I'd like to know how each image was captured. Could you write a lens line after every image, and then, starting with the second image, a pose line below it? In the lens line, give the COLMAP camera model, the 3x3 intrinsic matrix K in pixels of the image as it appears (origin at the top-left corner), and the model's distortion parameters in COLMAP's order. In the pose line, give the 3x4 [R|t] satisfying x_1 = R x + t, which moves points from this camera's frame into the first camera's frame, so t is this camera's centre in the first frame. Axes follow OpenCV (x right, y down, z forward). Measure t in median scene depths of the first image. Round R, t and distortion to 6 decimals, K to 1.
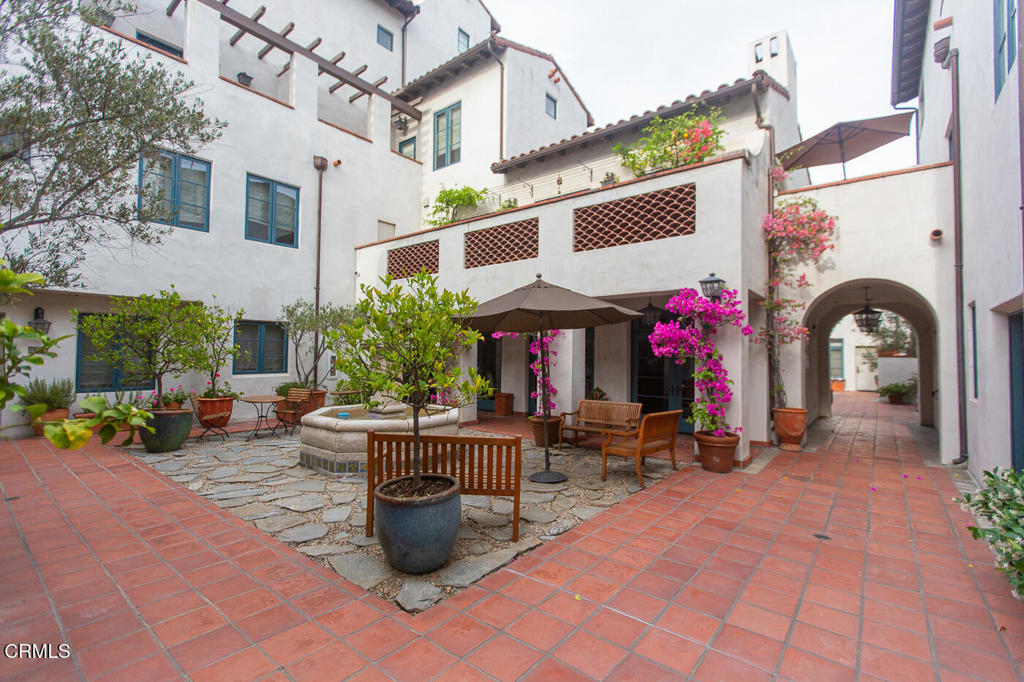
lens RADIAL K [[443.8, 0, 512.0], [0, 443.8, 341.0], [0, 0, 1]] dist [0.000274, -0.000019]
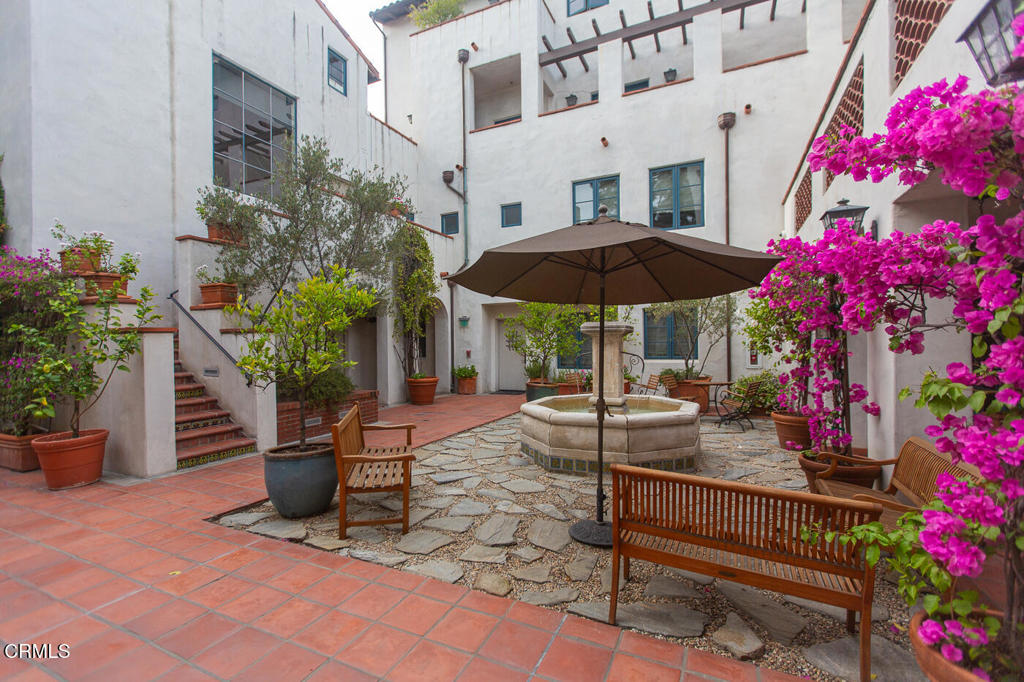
lens RADIAL K [[457.0, 0, 512.0], [0, 457.0, 341.0], [0, 0, 1]] dist [0.002605, 0.000014]
pose [[0.251006, -0.019206, -0.967795, 0.642390], [0.039778, 0.999163, -0.009512, 0.044199], [0.967168, -0.036109, 0.251560, 0.710703]]
